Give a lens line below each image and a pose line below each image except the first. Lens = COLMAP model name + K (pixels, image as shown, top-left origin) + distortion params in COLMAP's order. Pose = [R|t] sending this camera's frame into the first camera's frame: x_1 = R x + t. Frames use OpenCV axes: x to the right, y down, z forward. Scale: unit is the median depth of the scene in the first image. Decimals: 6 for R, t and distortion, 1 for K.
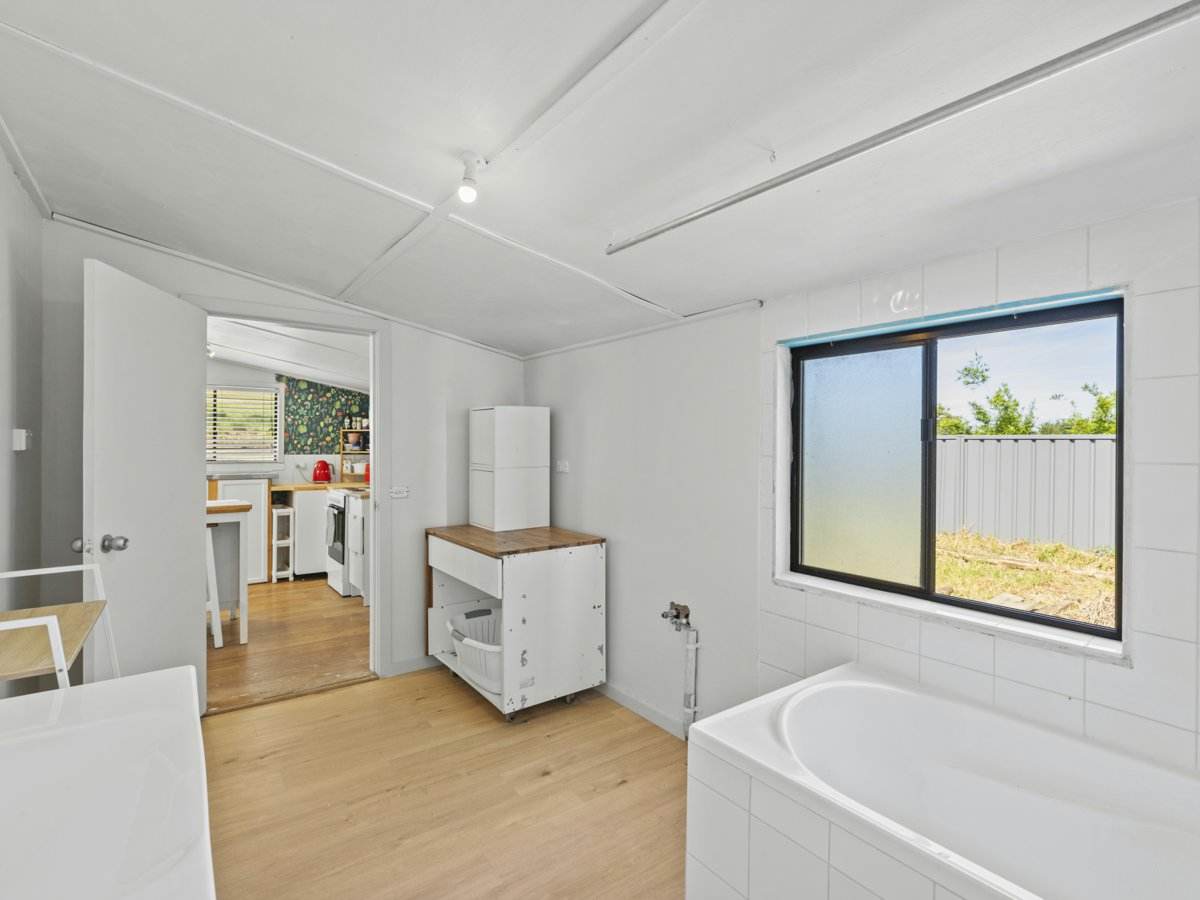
lens RADIAL K [[570.6, 0, 595.7], [0, 570.6, 446.1], [0, 0, 1]] dist [-0.009164, -0.000462]
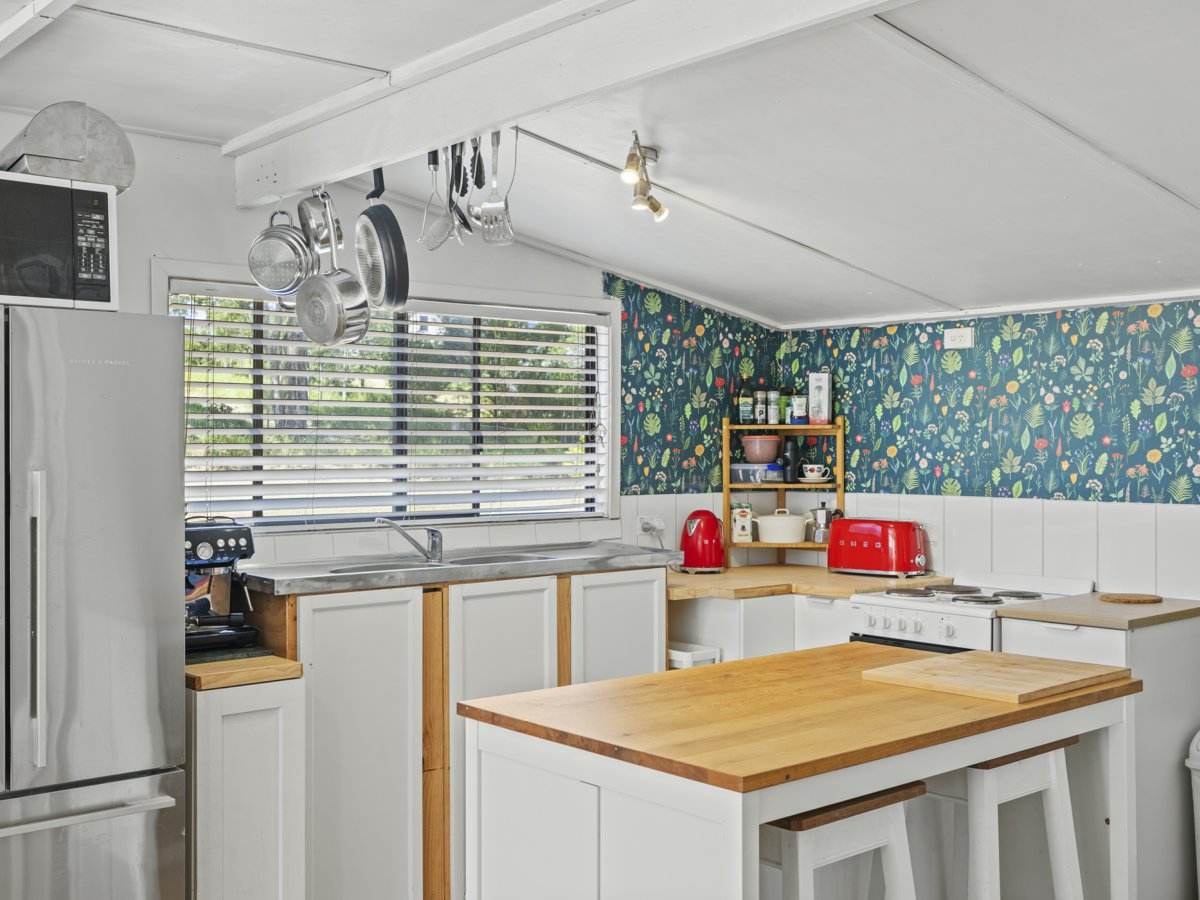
lens RADIAL K [[1314.5, 0, 597.6], [0, 1314.5, 445.2], [0, 0, 1]] dist [-0.022356, 0.000000]
pose [[0.996758, -0.002645, 0.080419, -0.613327], [0.002242, 0.999984, 0.005101, -0.020924], [-0.080431, -0.004904, 0.996748, 0.162889]]
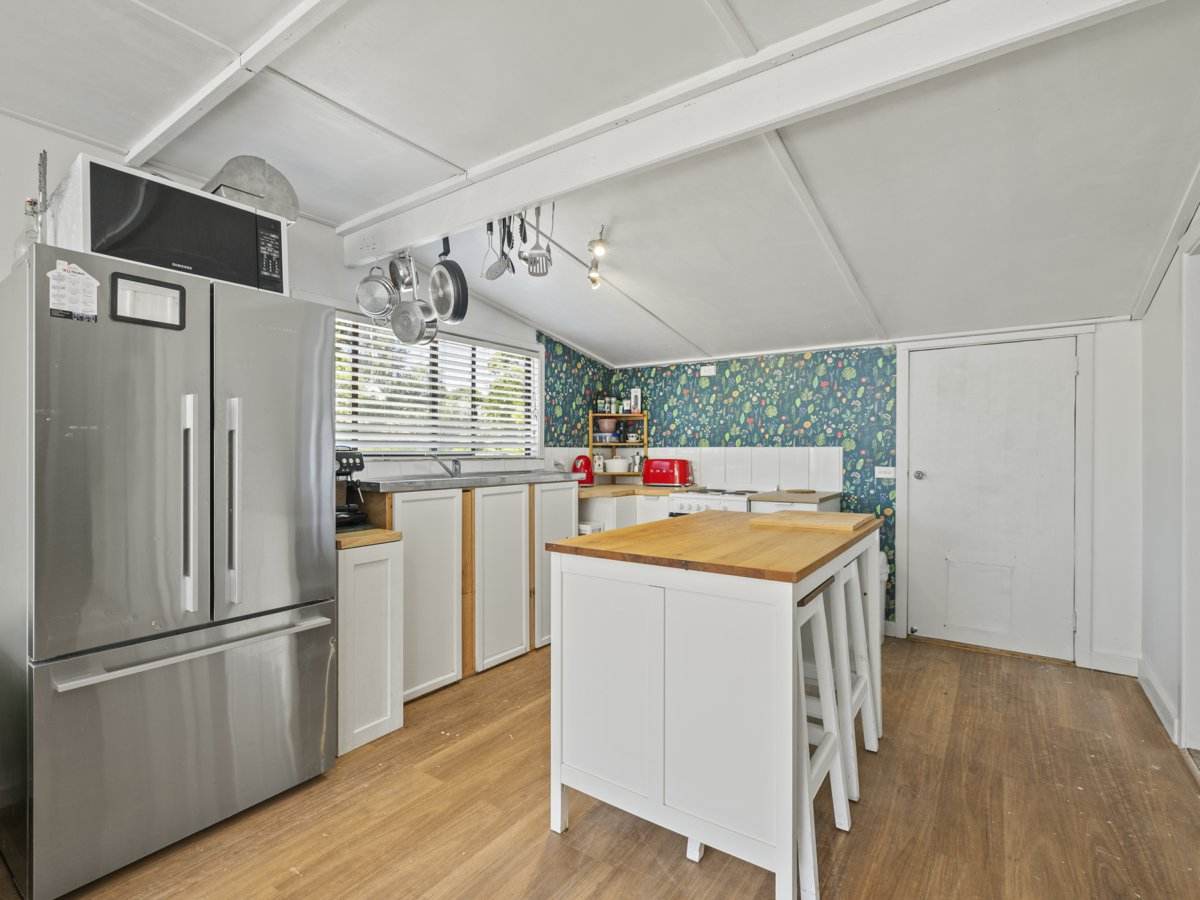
lens RADIAL K [[570.6, 0, 601.0], [0, 570.6, 451.2], [0, 0, 1]] dist [-0.009164, -0.000462]
pose [[0.944414, -0.002485, 0.328749, -0.694041], [0.001273, 0.999992, 0.003903, 0.016988], [-0.328756, -0.003267, 0.944409, 0.307471]]
